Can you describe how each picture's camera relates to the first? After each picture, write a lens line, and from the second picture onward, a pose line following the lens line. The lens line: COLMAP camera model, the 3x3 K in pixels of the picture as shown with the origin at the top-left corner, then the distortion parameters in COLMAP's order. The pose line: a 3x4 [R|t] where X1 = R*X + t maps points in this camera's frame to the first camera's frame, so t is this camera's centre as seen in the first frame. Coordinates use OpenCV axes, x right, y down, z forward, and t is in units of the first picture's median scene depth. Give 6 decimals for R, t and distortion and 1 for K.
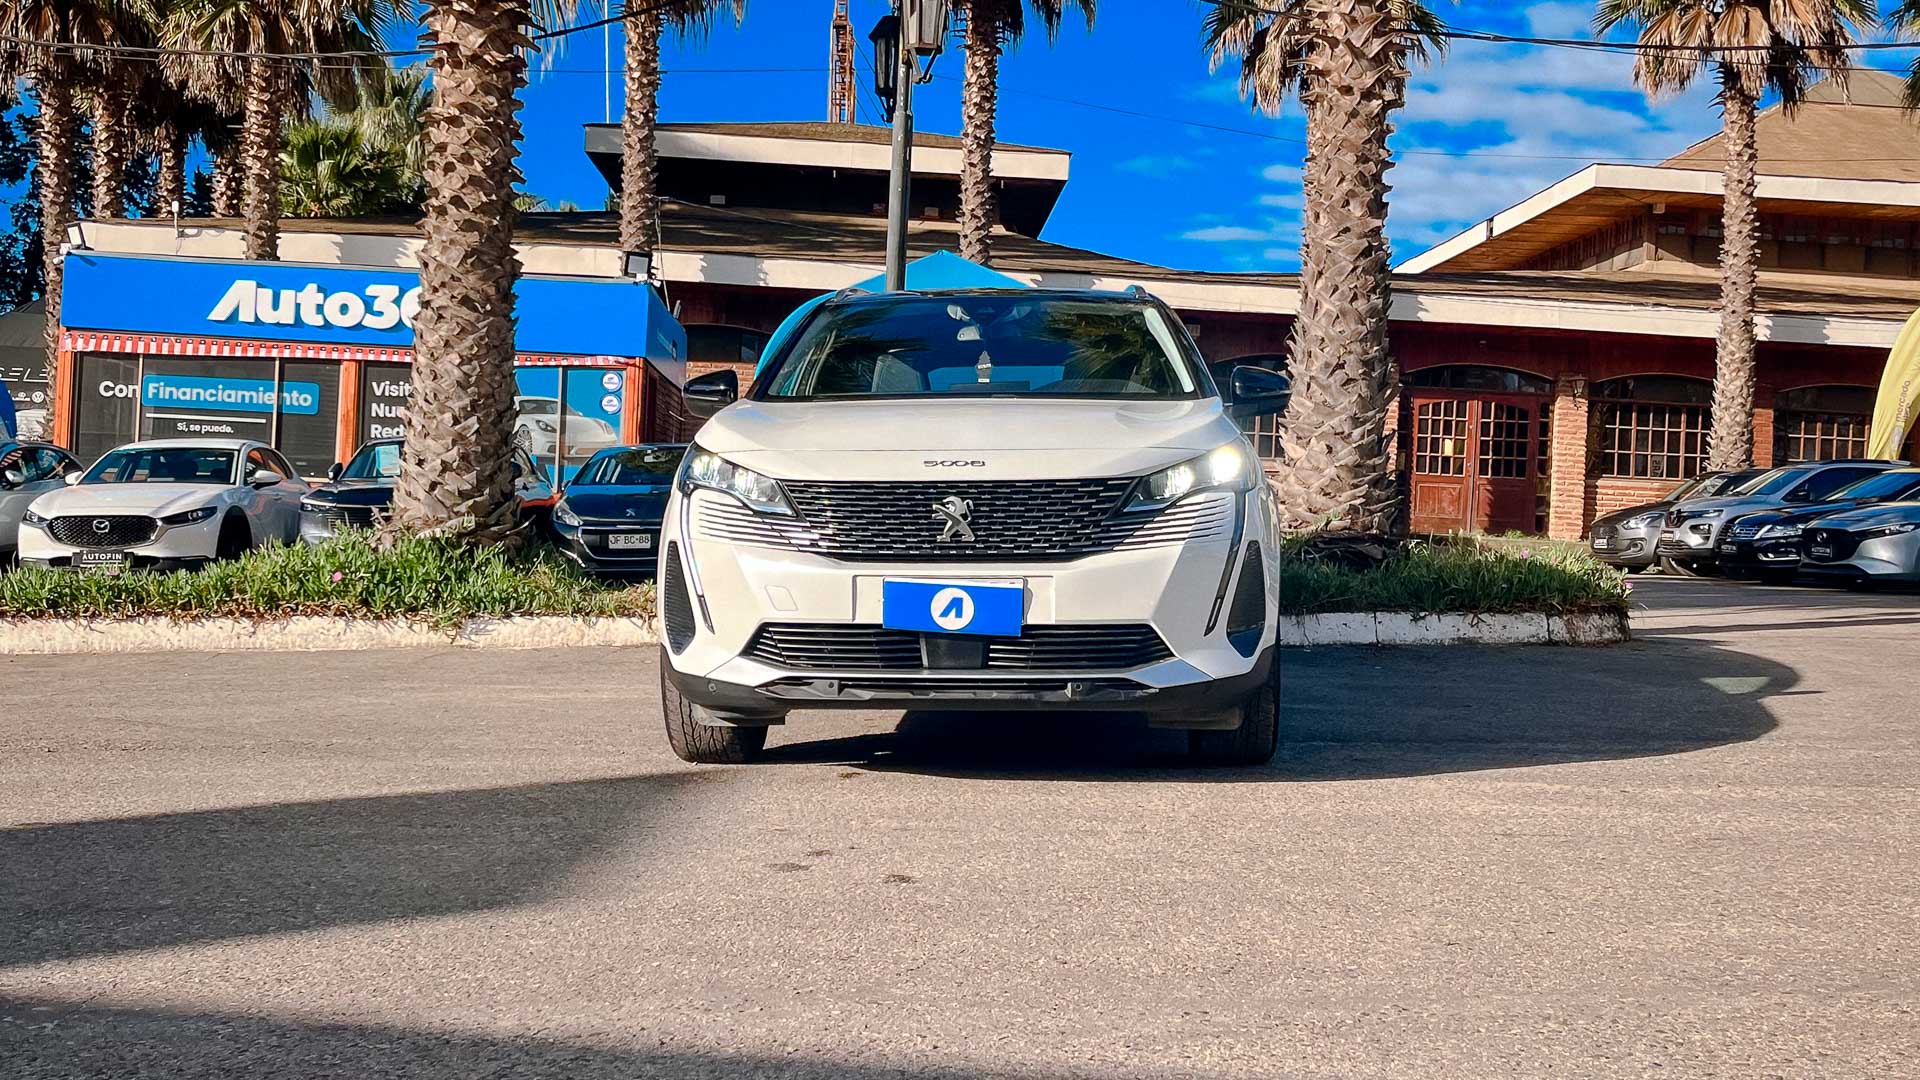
lens RADIAL K [[2014.5, 0, 964.6], [0, 2014.5, 455.3], [0, 0, 1]] dist [-0.009751, -0.026874]
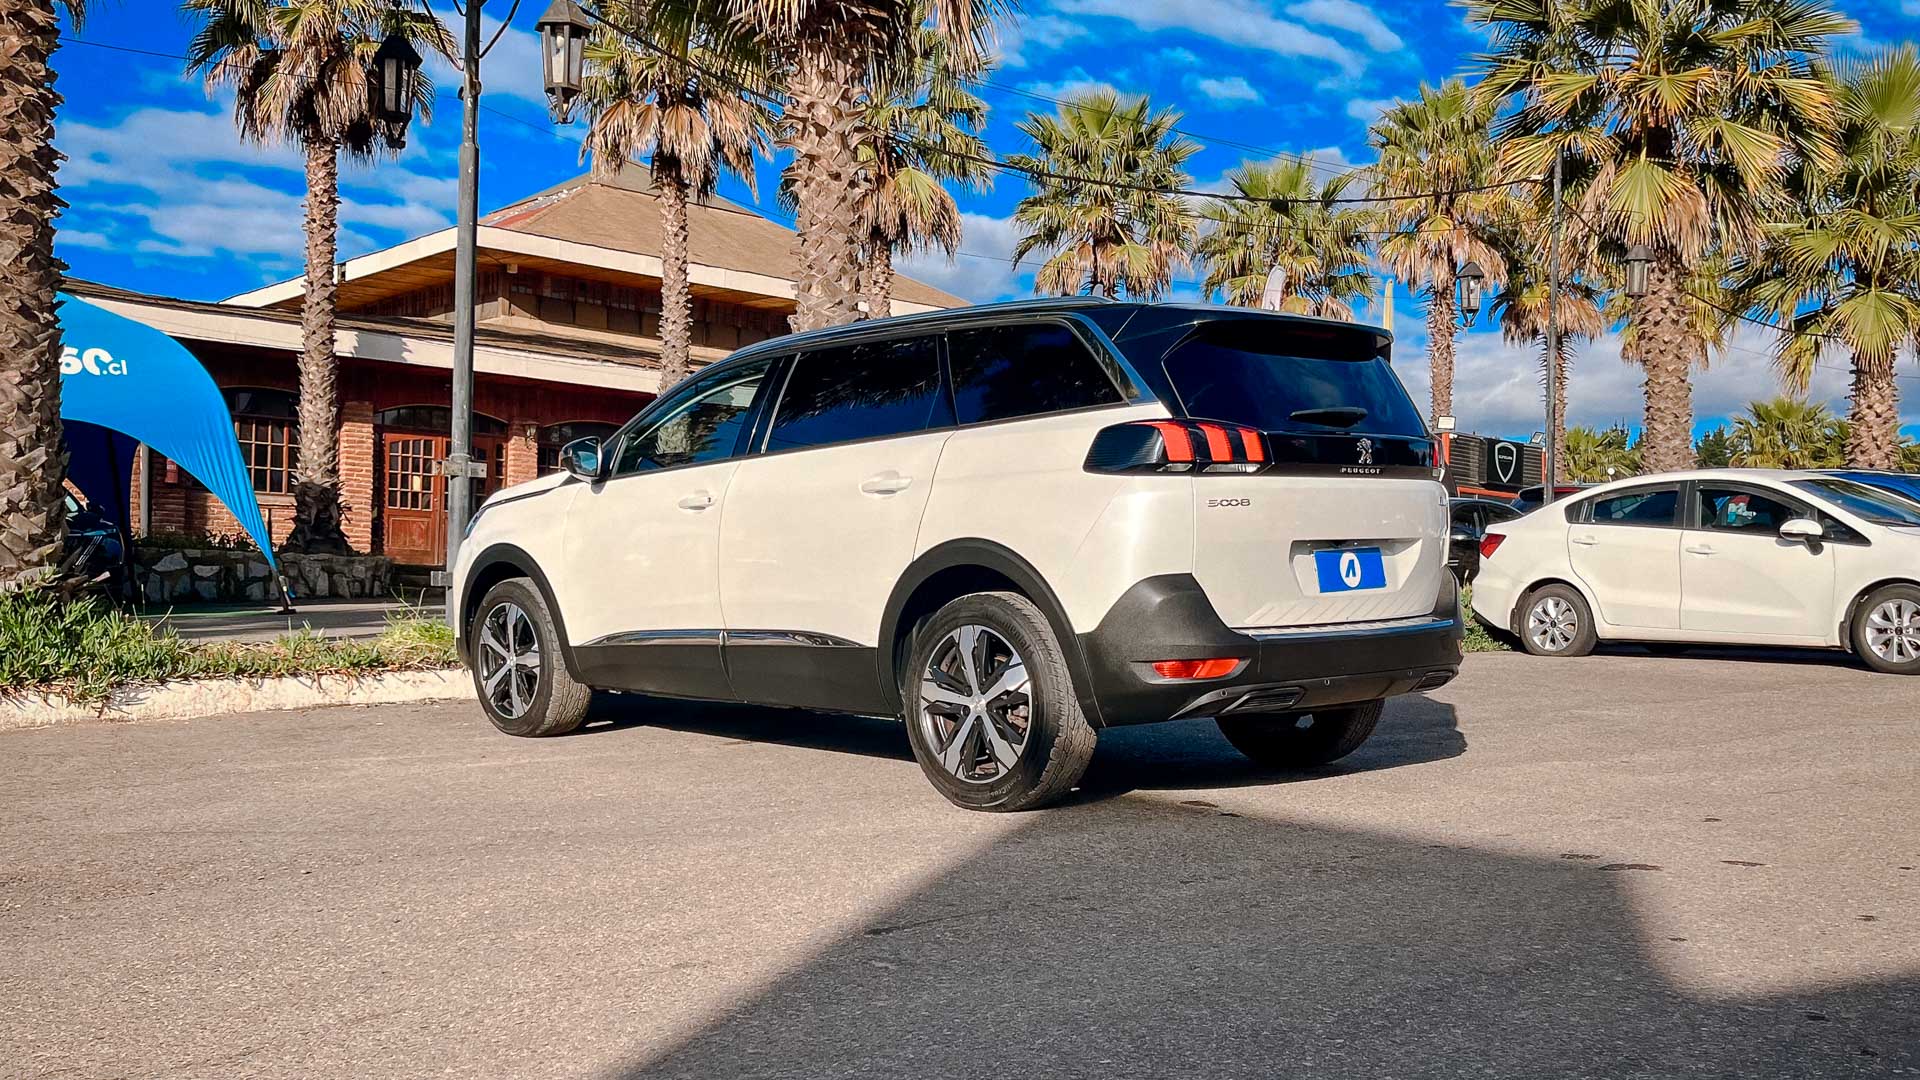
lens RADIAL K [[1870.5, 0, 960.0], [0, 1870.5, 540.0], [0, 0, 1]] dist [-0.003832, 0.012274]
pose [[0.771970, -0.002186, 0.635655, -0.230426], [-0.016410, 0.999592, 0.023367, -0.002601], [-0.635447, -0.028470, 0.771620, 0.080931]]
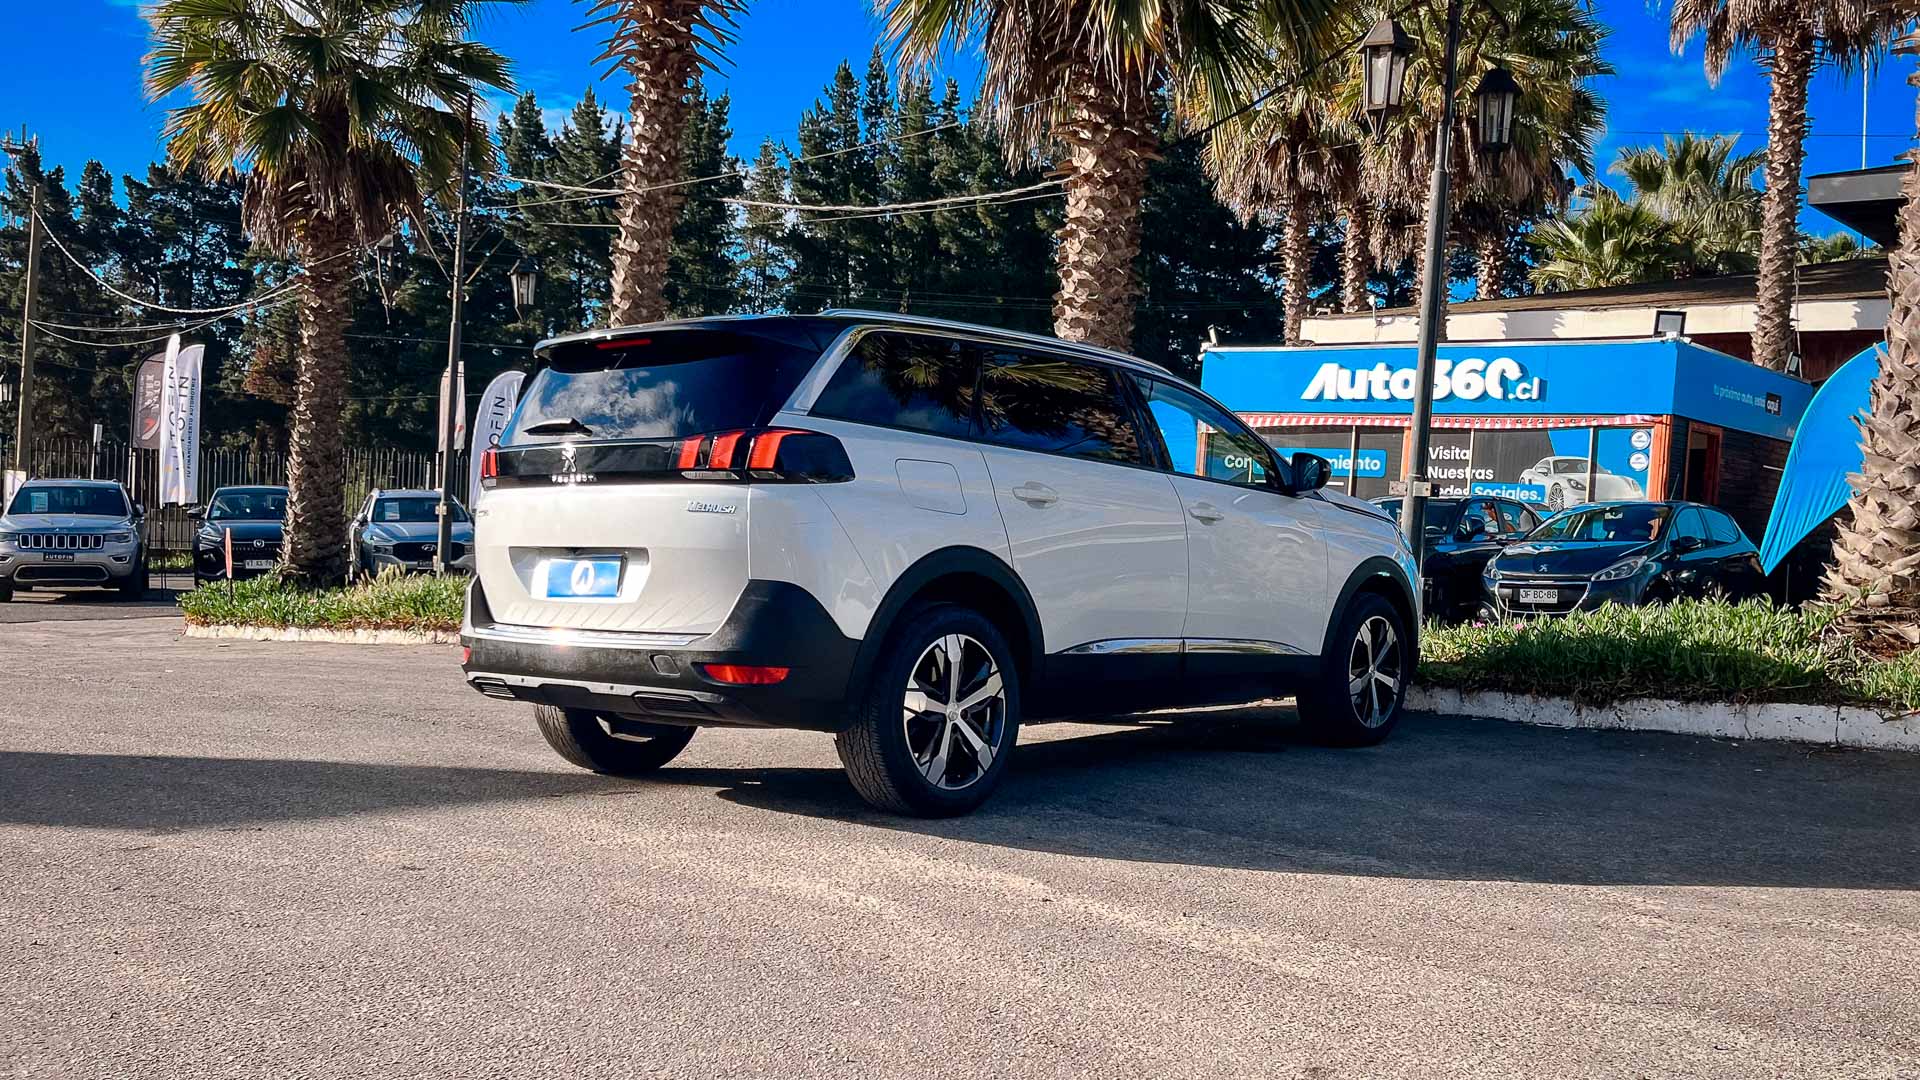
lens RADIAL K [[1803.7, 0, 960.0], [0, 1803.7, 540.0], [0, 0, 1]] dist [0.001076, 0.000967]
pose [[0.698724, 0.006451, -0.715362, 0.241740], [0.006481, 0.999861, 0.015347, -0.002020], [0.715362, -0.015360, 0.698585, 0.112583]]
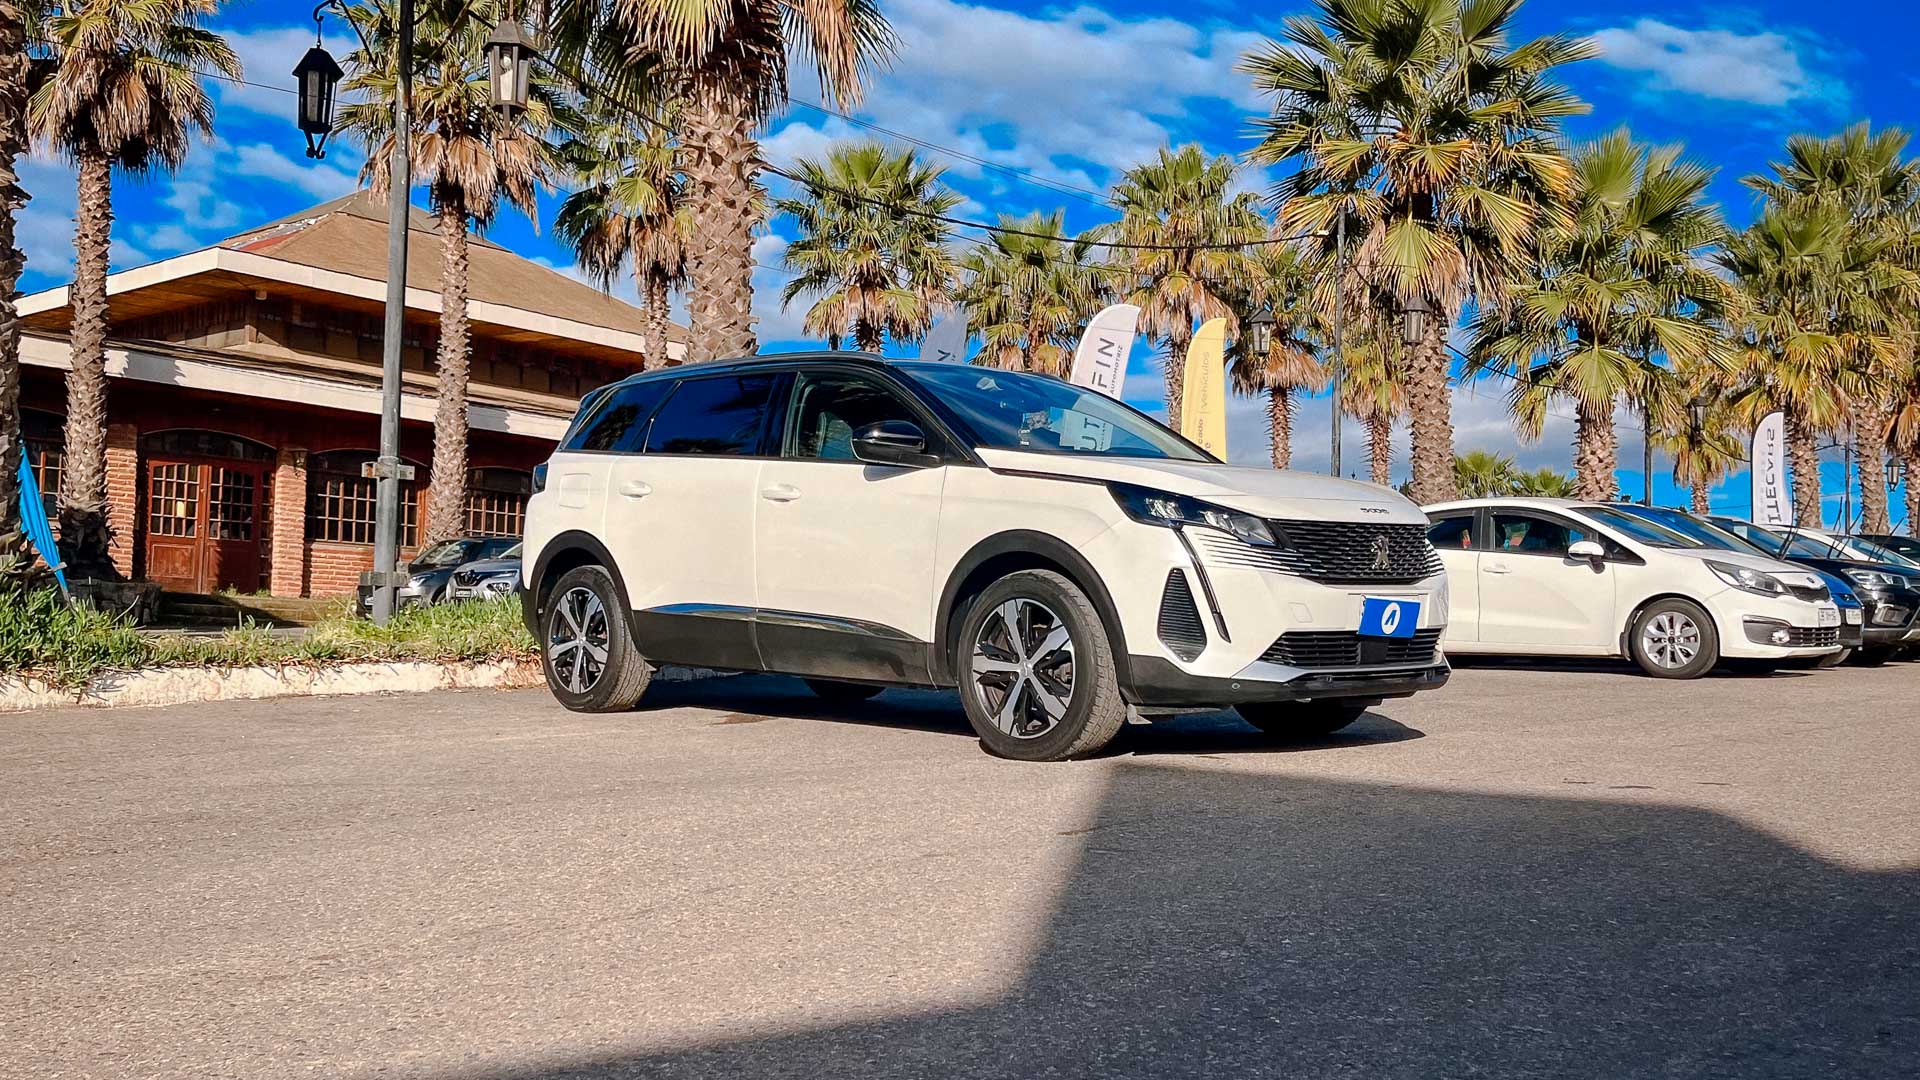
lens RADIAL K [[1861.2, 0, 961.8], [0, 1861.2, 503.1], [0, 0, 1]] dist [0.004014, 0.007254]
pose [[0.662587, 0.035577, 0.748140, -0.290404], [-0.025219, 0.999365, -0.025189, 0.009495], [-0.748560, -0.002177, 0.663063, 0.097809]]
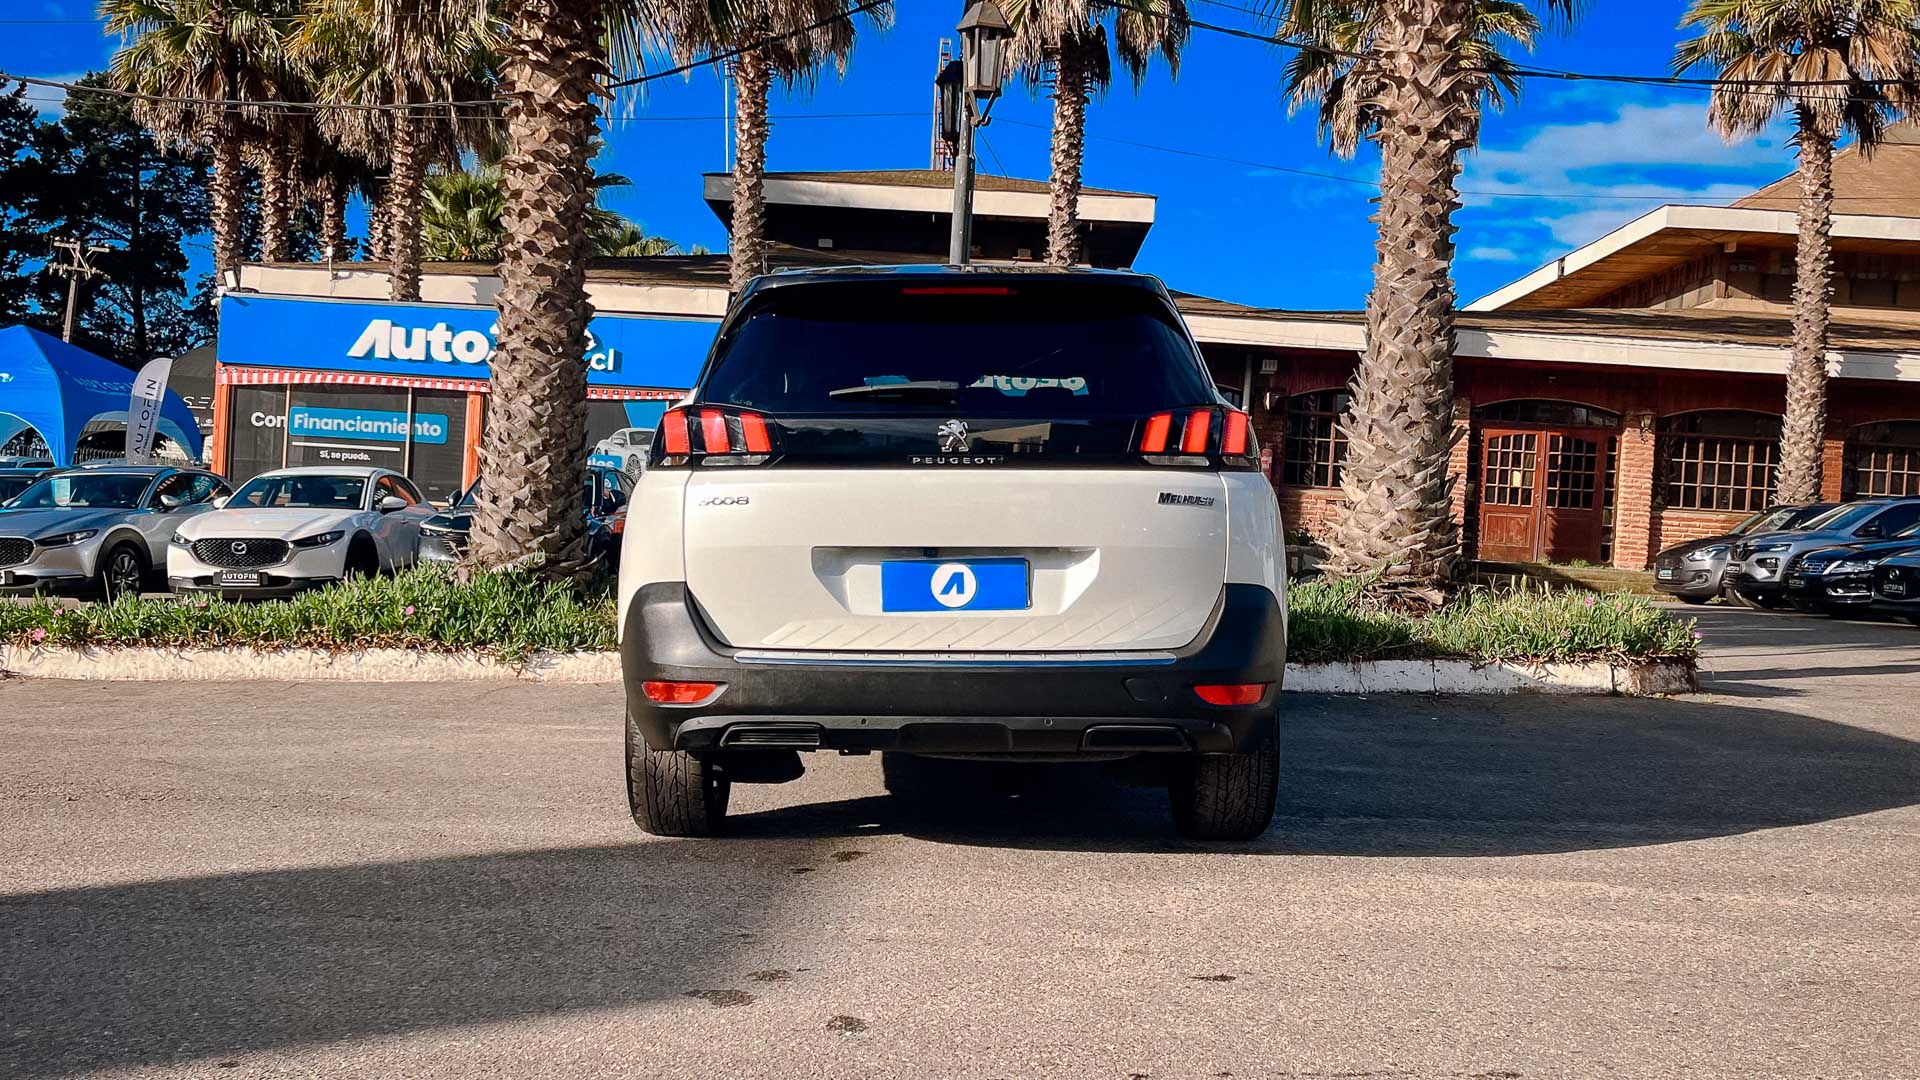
lens RADIAL K [[1827.8, 0, 898.1], [0, 1827.8, 532.0], [0, 0, 1]] dist [-0.050643, 0.113401]
pose [[0.995670, 0.010086, -0.092414, 0.012158], [-0.007174, 0.999469, 0.031787, -0.005726], [0.092685, -0.030986, 0.995213, 0.043705]]
